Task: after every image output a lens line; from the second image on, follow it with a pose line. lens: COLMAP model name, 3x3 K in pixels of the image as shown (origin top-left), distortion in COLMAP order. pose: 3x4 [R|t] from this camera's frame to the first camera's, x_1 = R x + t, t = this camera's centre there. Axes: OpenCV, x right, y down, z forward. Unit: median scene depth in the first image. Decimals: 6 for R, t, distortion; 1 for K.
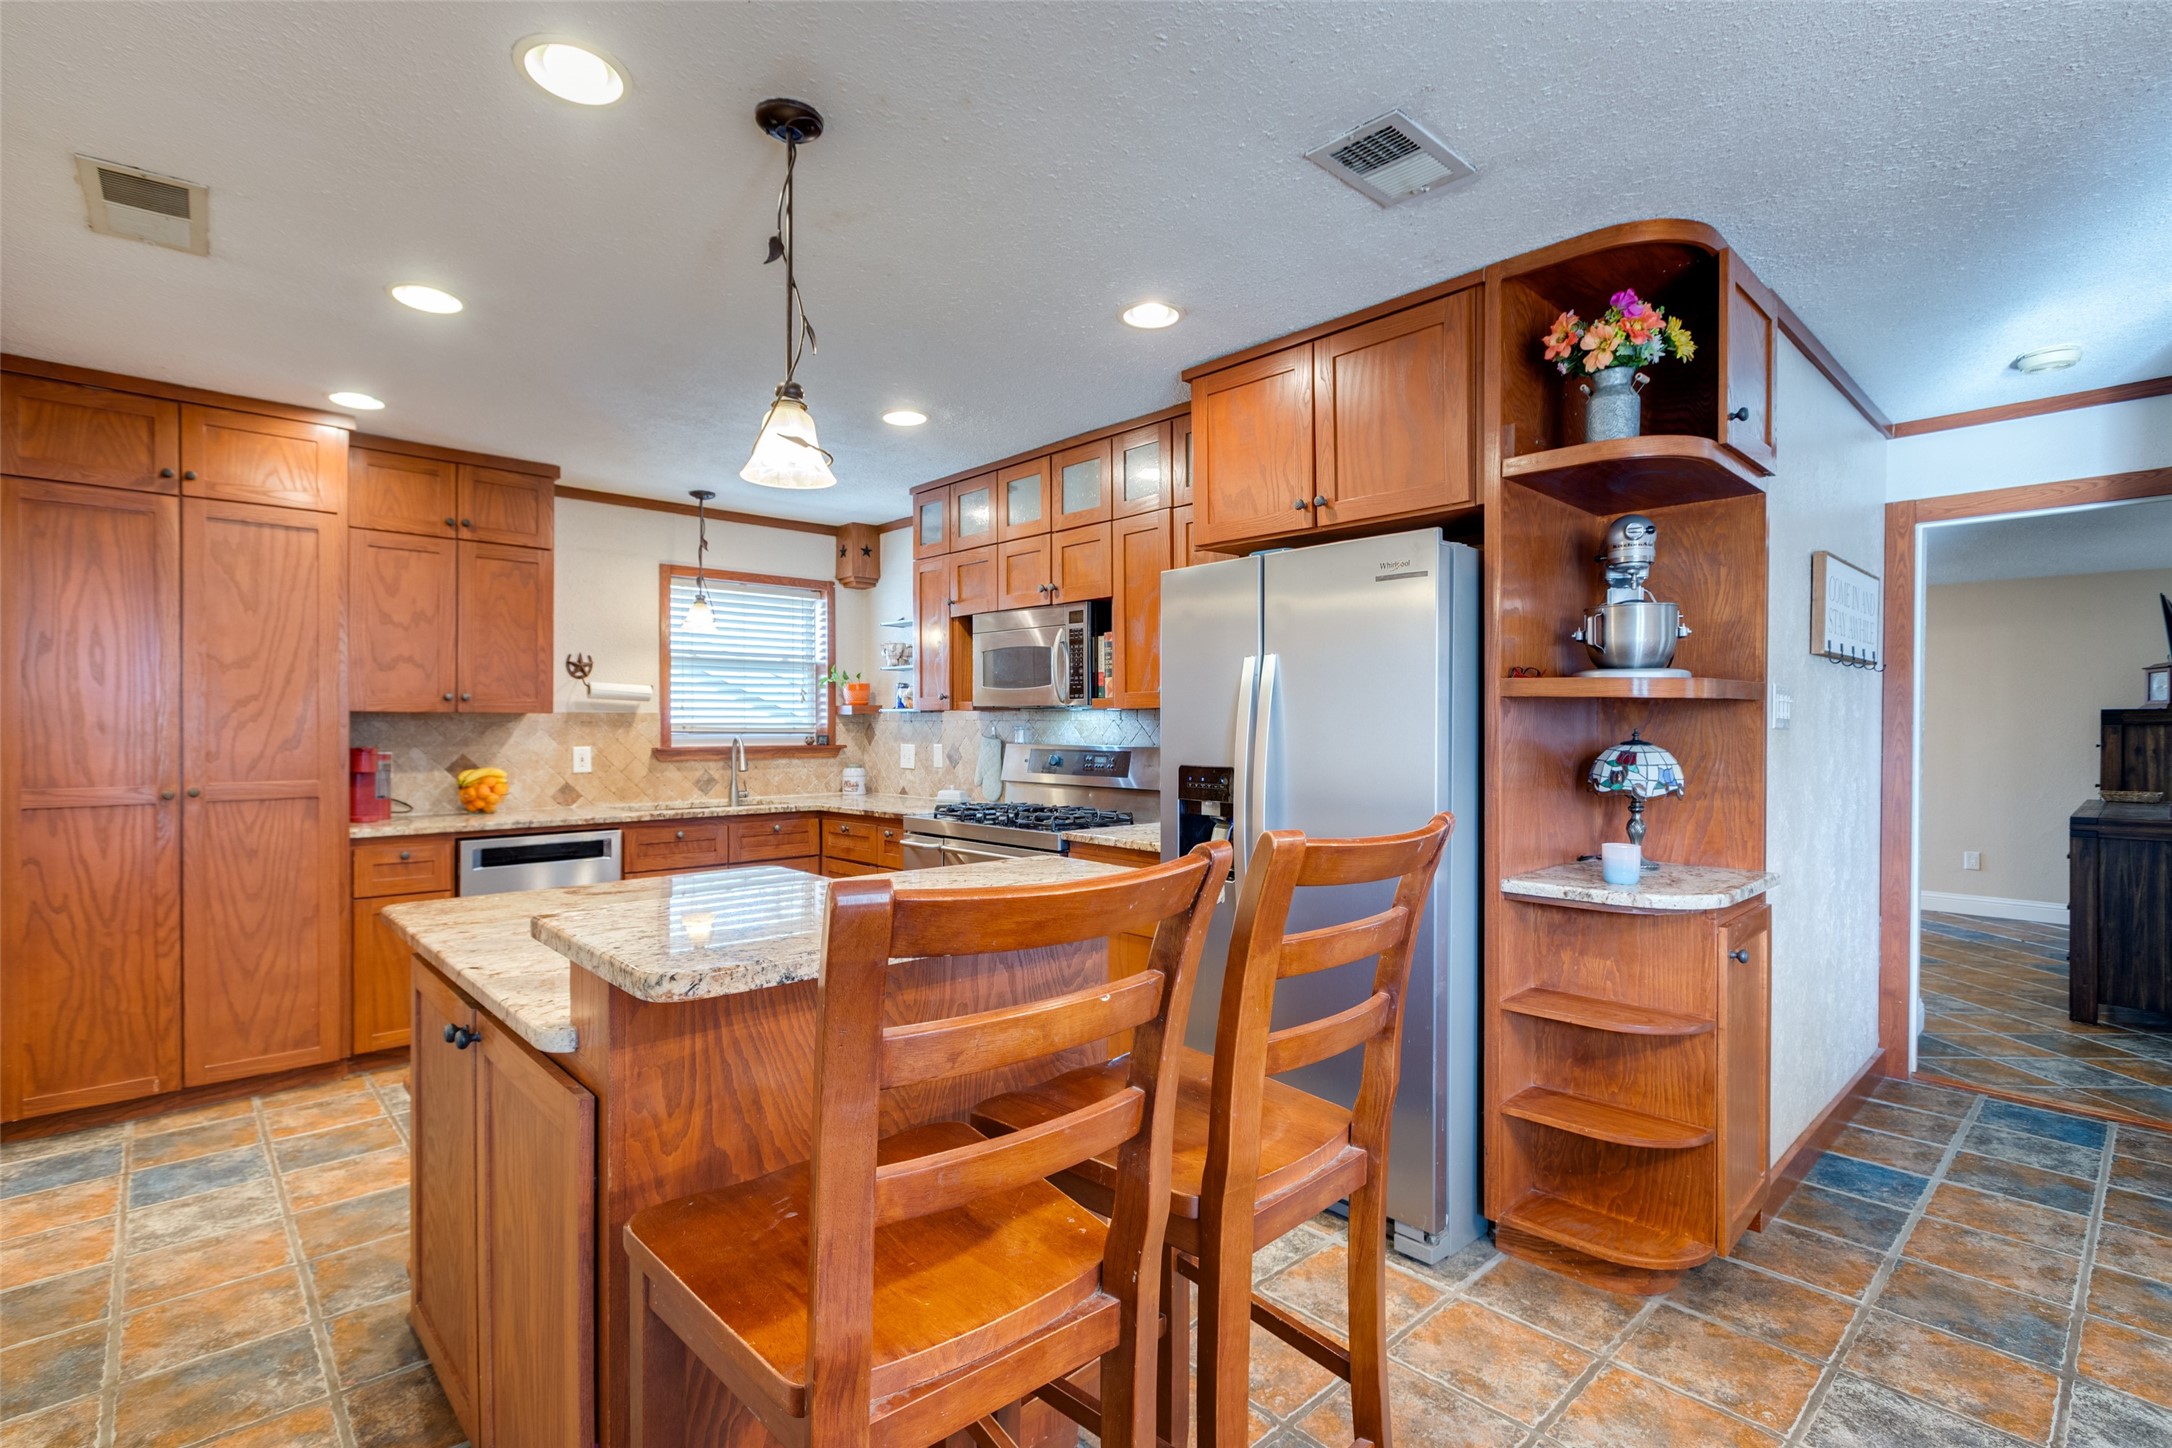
lens RADIAL K [[1004.7, 0, 1081.9], [0, 1004.7, 722.8], [0, 0, 1]] dist [0.001556, 0.000127]
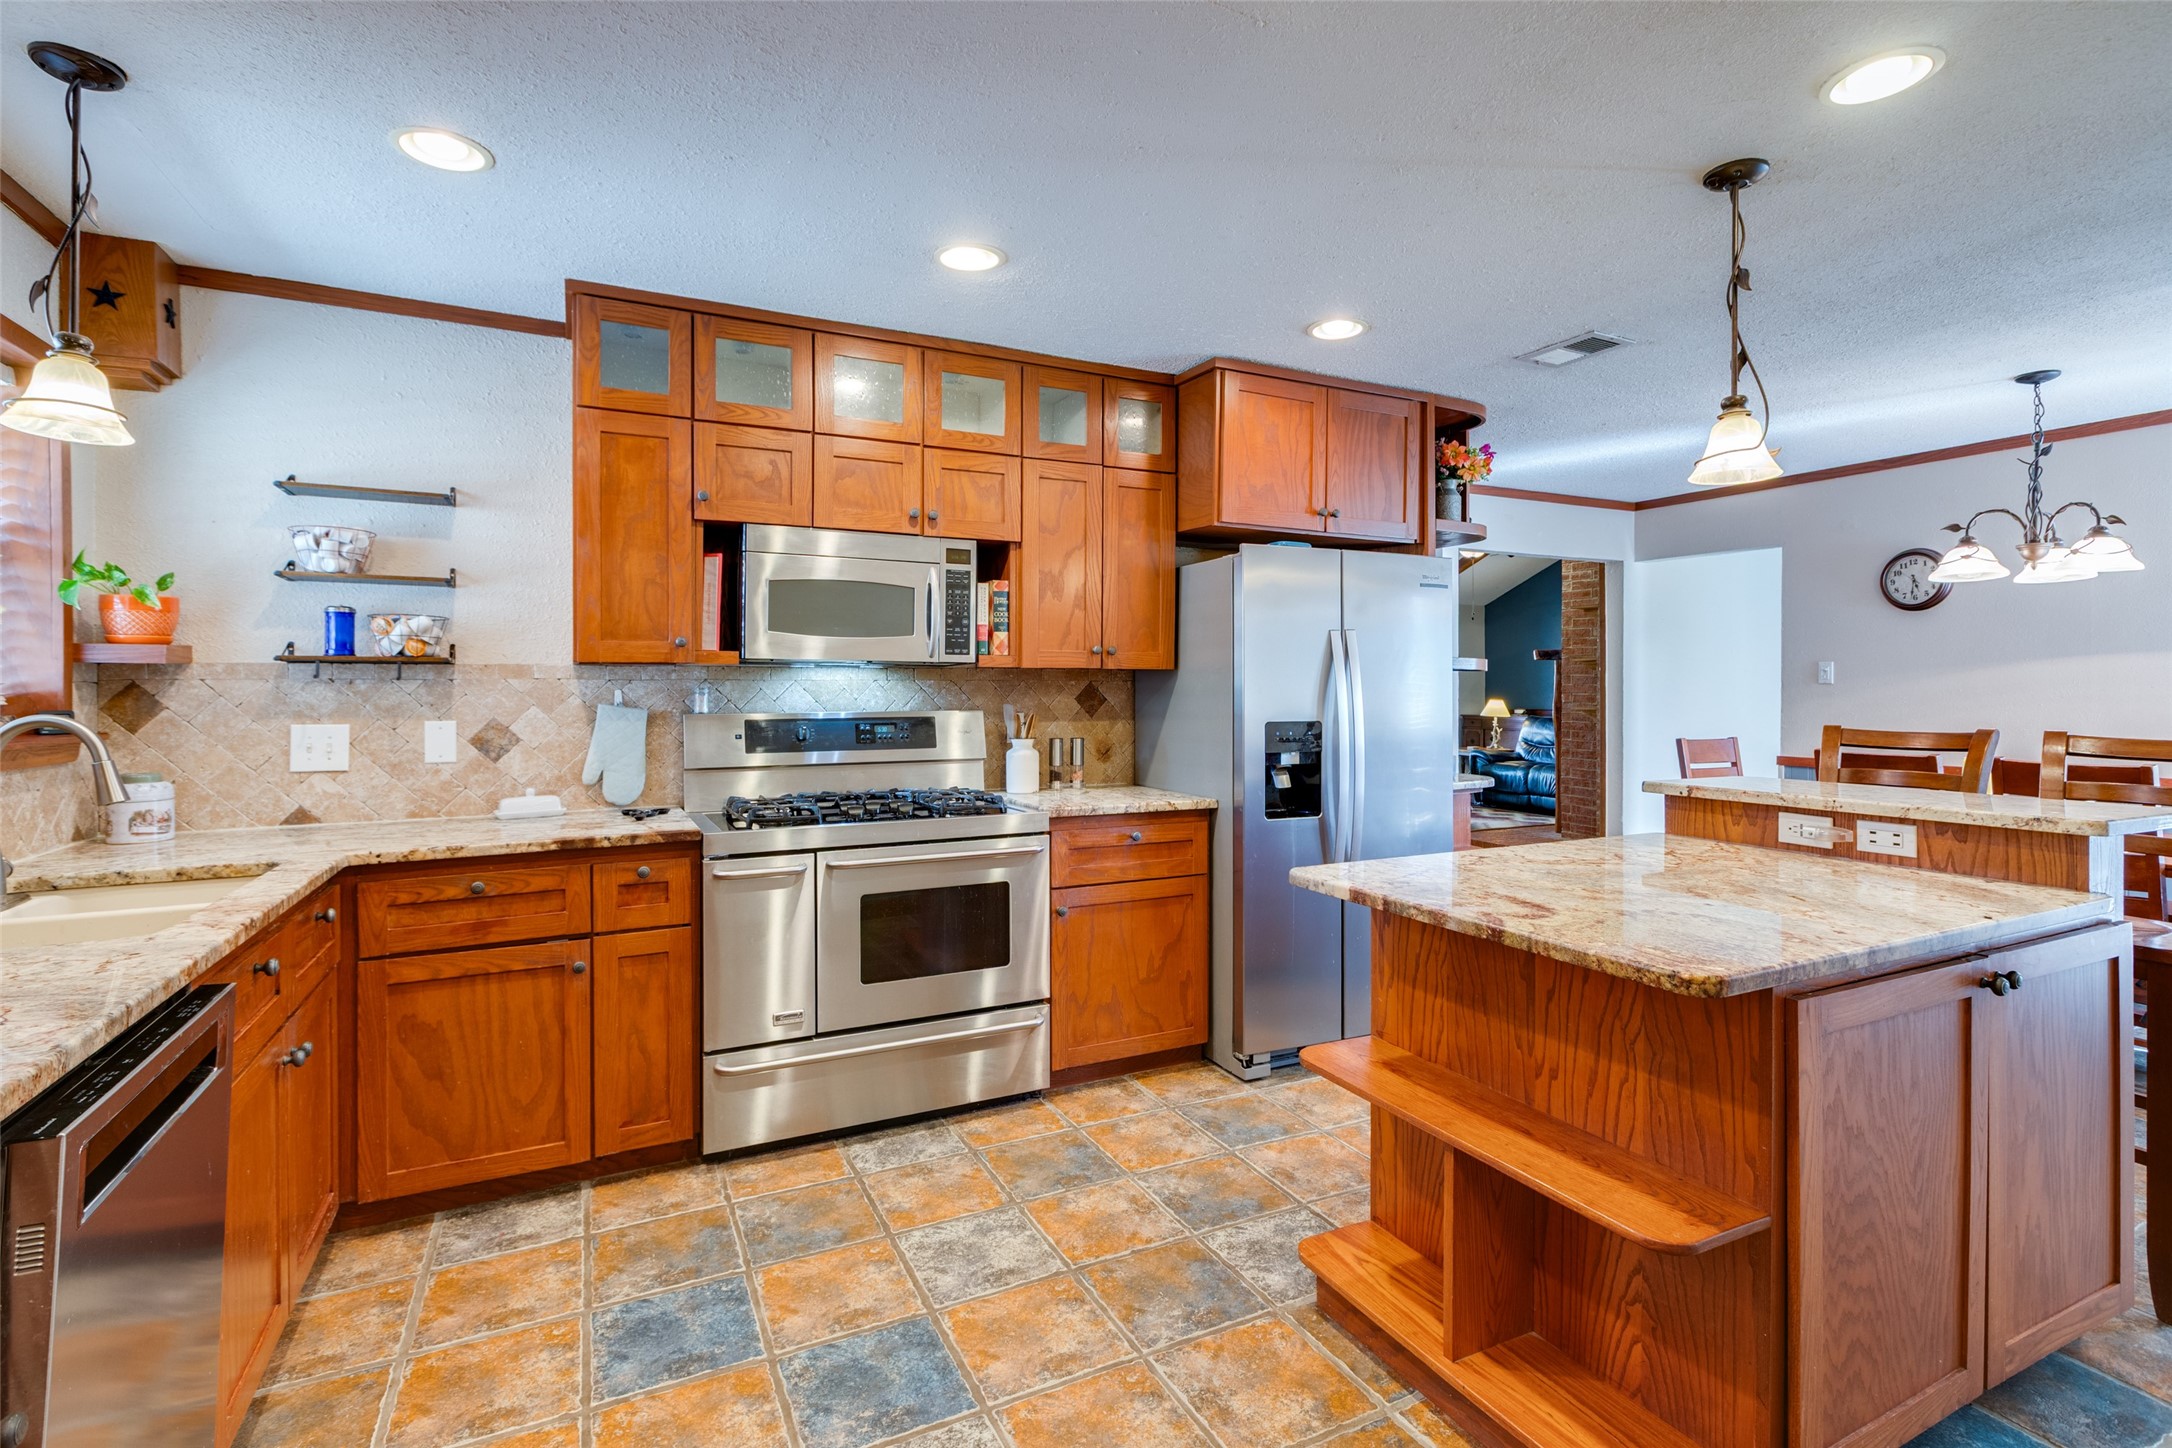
lens RADIAL K [[996.0, 0, 1078.3], [0, 996.0, 690.7], [0, 0, 1]] dist [-0.020086, -0.000091]
pose [[0.287026, -0.006260, 0.957902, -0.769810], [-0.001672, 0.999974, 0.007035, 0.000312], [-0.957921, -0.003621, 0.287008, 0.668847]]
